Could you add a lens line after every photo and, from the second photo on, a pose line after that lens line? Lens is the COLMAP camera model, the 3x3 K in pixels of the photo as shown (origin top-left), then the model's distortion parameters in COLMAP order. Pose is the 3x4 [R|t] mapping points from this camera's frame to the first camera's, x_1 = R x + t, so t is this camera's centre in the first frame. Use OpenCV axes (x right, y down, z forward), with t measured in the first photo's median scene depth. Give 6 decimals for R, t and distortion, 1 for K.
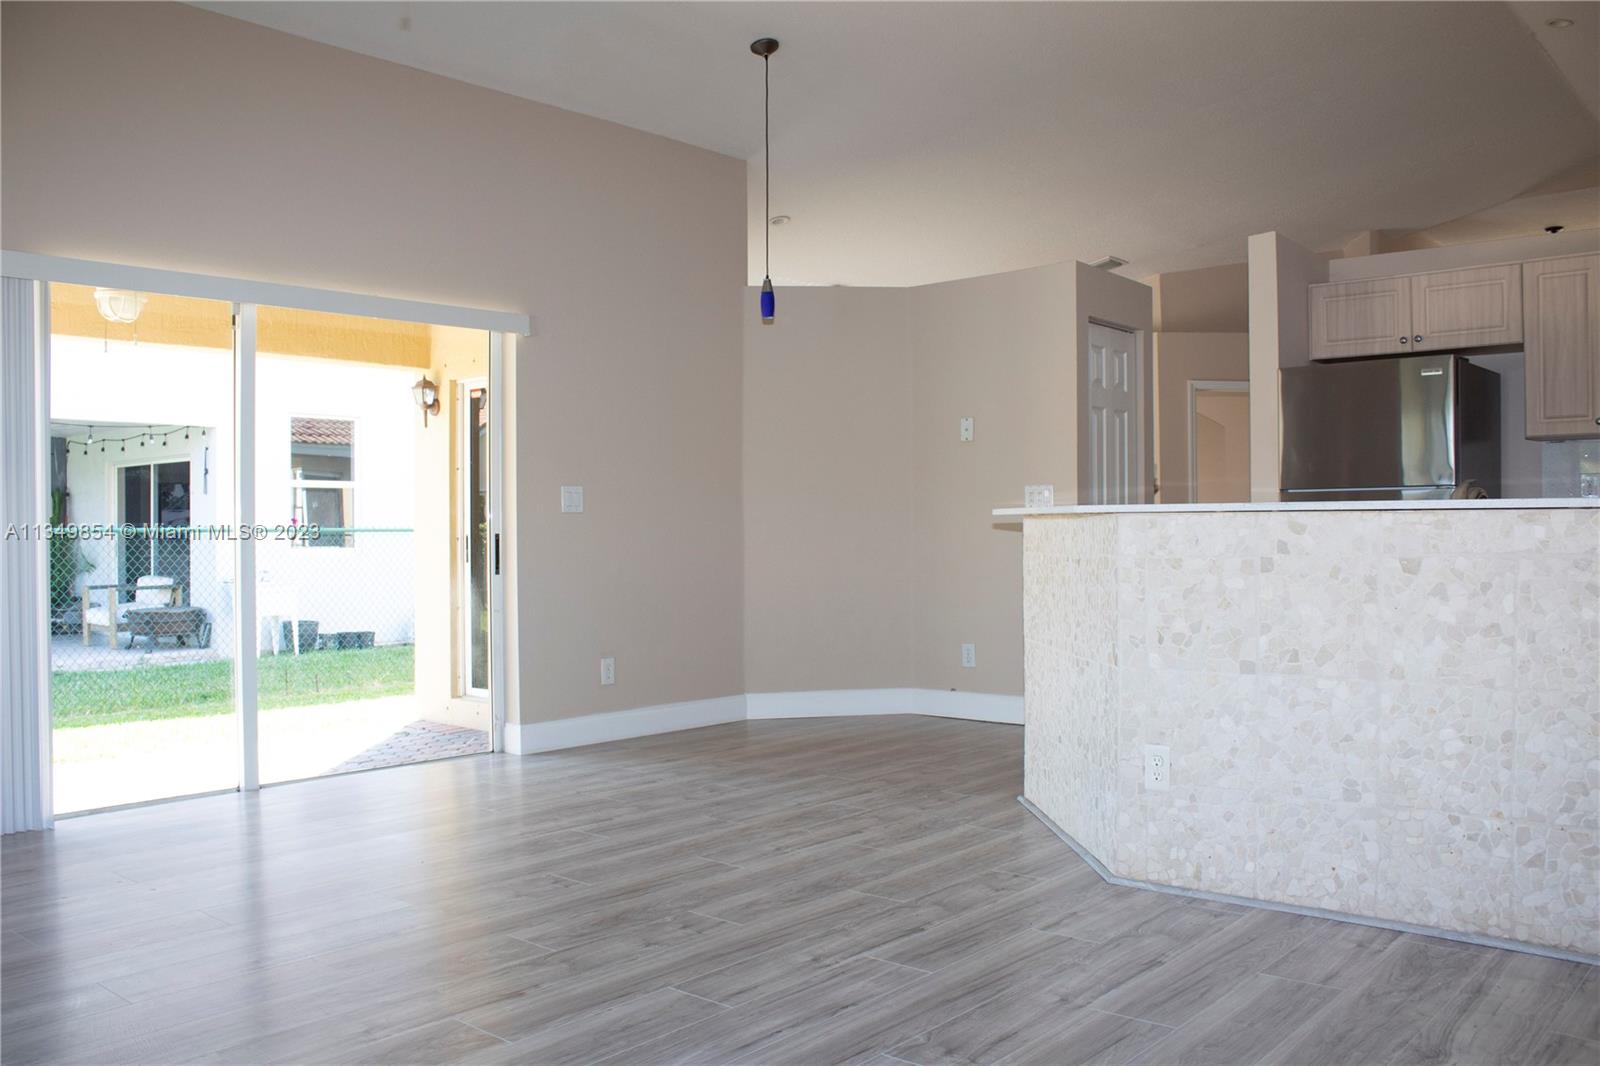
lens RADIAL K [[1322.4, 0, 793.5], [0, 1322.4, 530.9], [0, 0, 1]] dist [-0.146078, 0.096188]
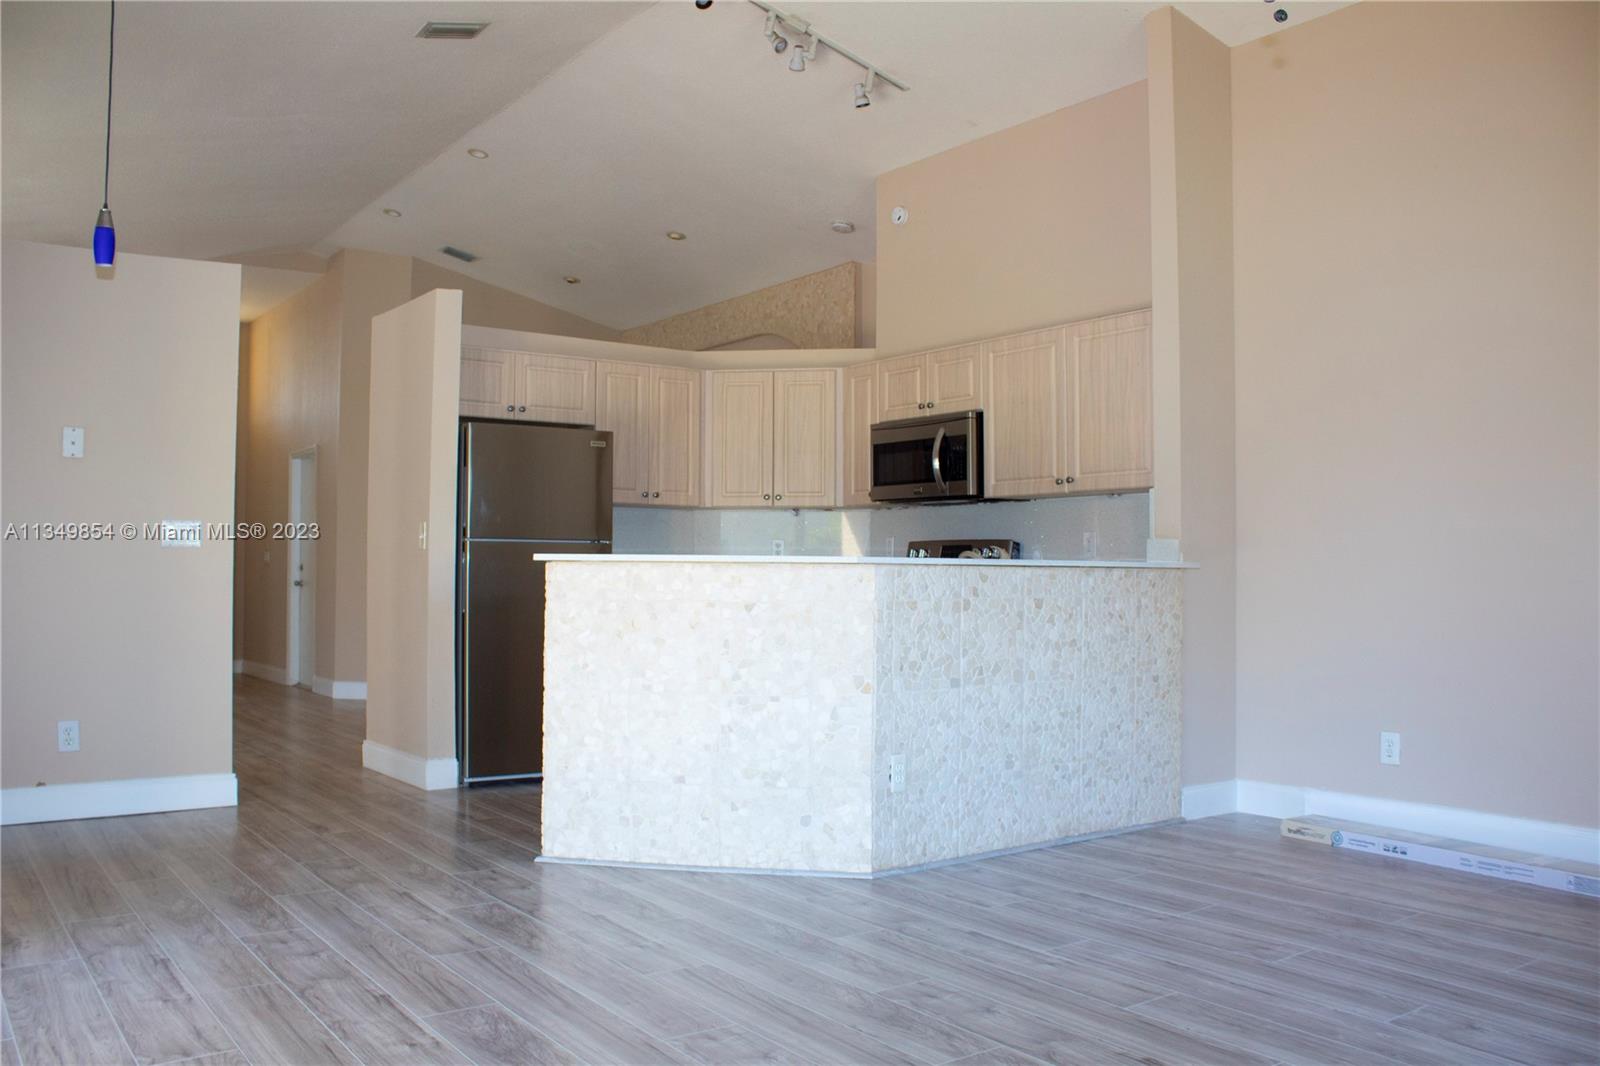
lens RADIAL K [[1322.4, 0, 793.4], [0, 1322.4, 538.3], [0, 0, 1]] dist [-0.146078, 0.096188]
pose [[0.233394, 0.035035, 0.971751, -1.004592], [-0.005766, 0.999383, -0.034647, 0.005396], [-0.972365, 0.002483, 0.233452, 0.852160]]
